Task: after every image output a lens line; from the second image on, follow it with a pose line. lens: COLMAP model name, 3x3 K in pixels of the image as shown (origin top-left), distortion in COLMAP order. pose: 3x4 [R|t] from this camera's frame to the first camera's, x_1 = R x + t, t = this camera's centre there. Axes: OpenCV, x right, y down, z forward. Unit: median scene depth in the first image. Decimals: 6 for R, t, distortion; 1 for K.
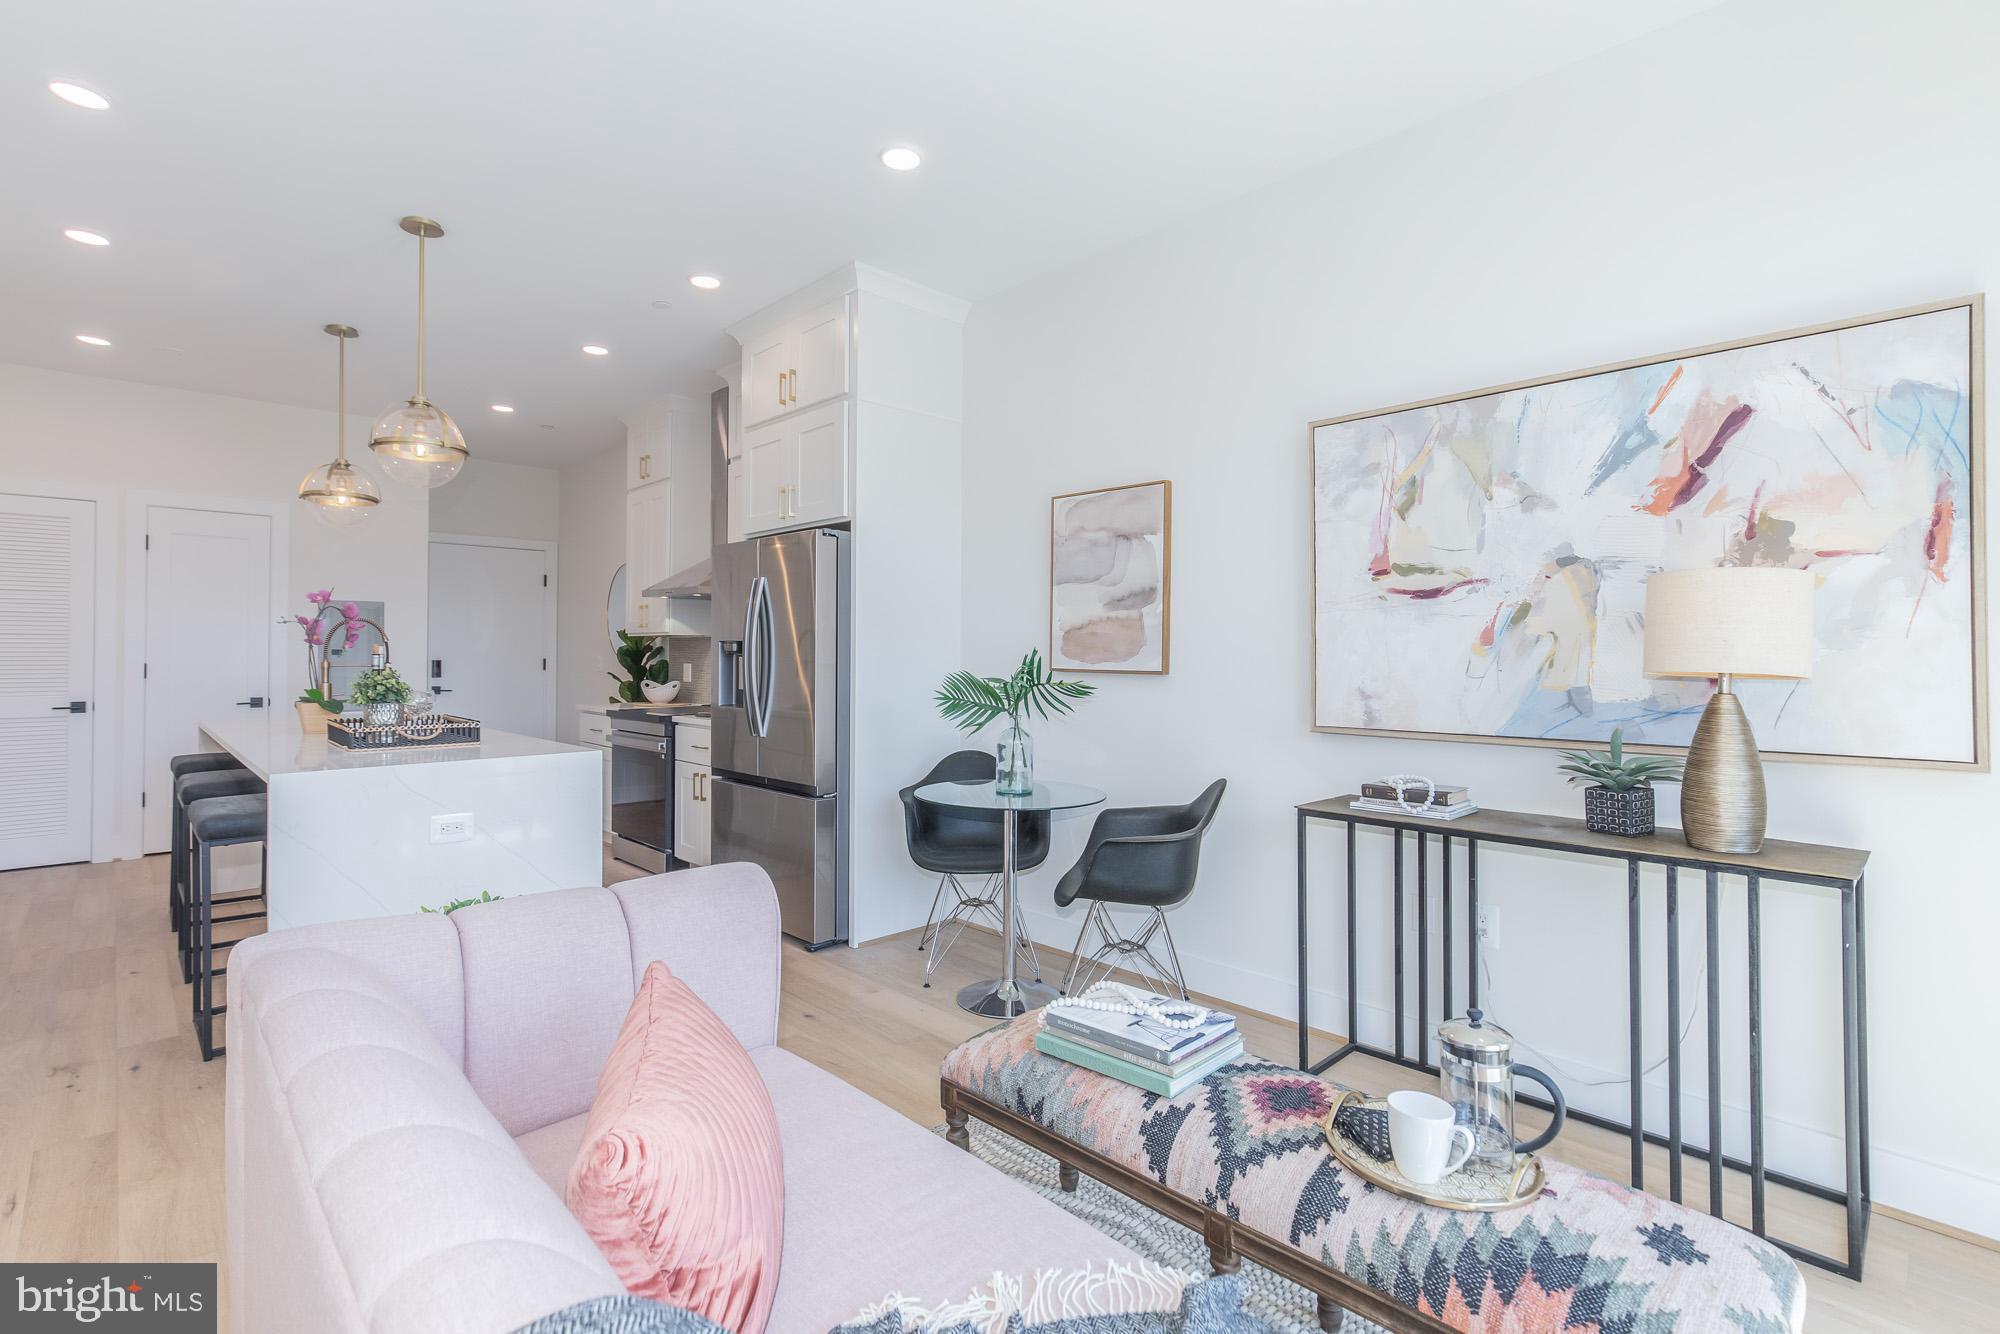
lens RADIAL K [[926.2, 0, 1001.0], [0, 926.2, 656.9], [0, 0, 1]] dist [0.002407, 0.000317]
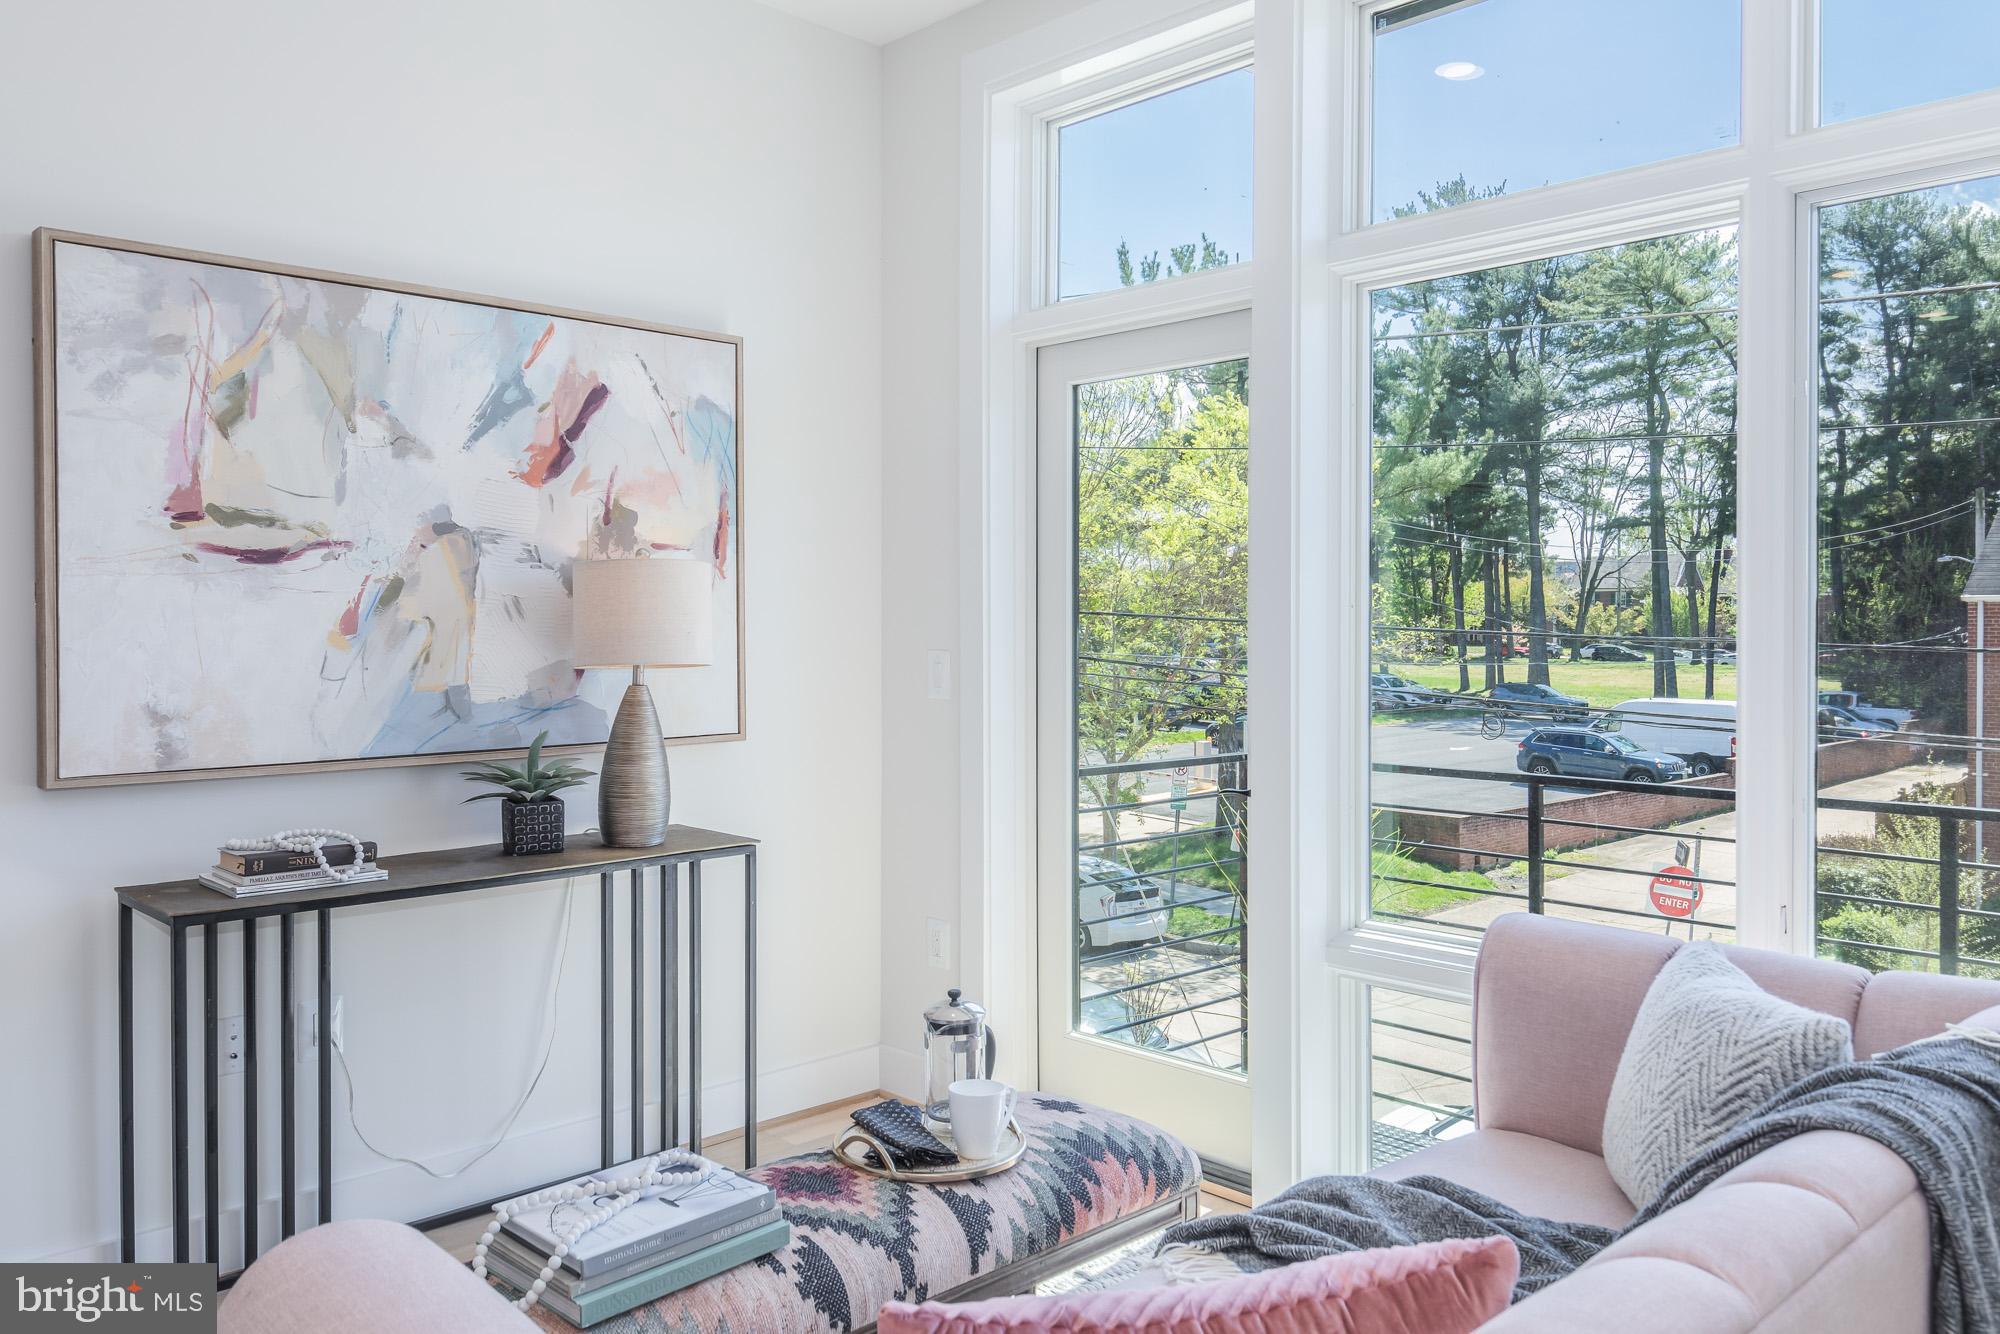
lens RADIAL K [[1416.8, 0, 1000.0], [0, 1416.8, 667.0], [0, 0, 1]] dist [0.010195, 0.001291]
pose [[0.031035, -0.031490, 0.999022, -0.609122], [0.003648, 0.999500, 0.031392, -0.021392], [-0.999512, 0.002670, 0.031134, 0.499364]]
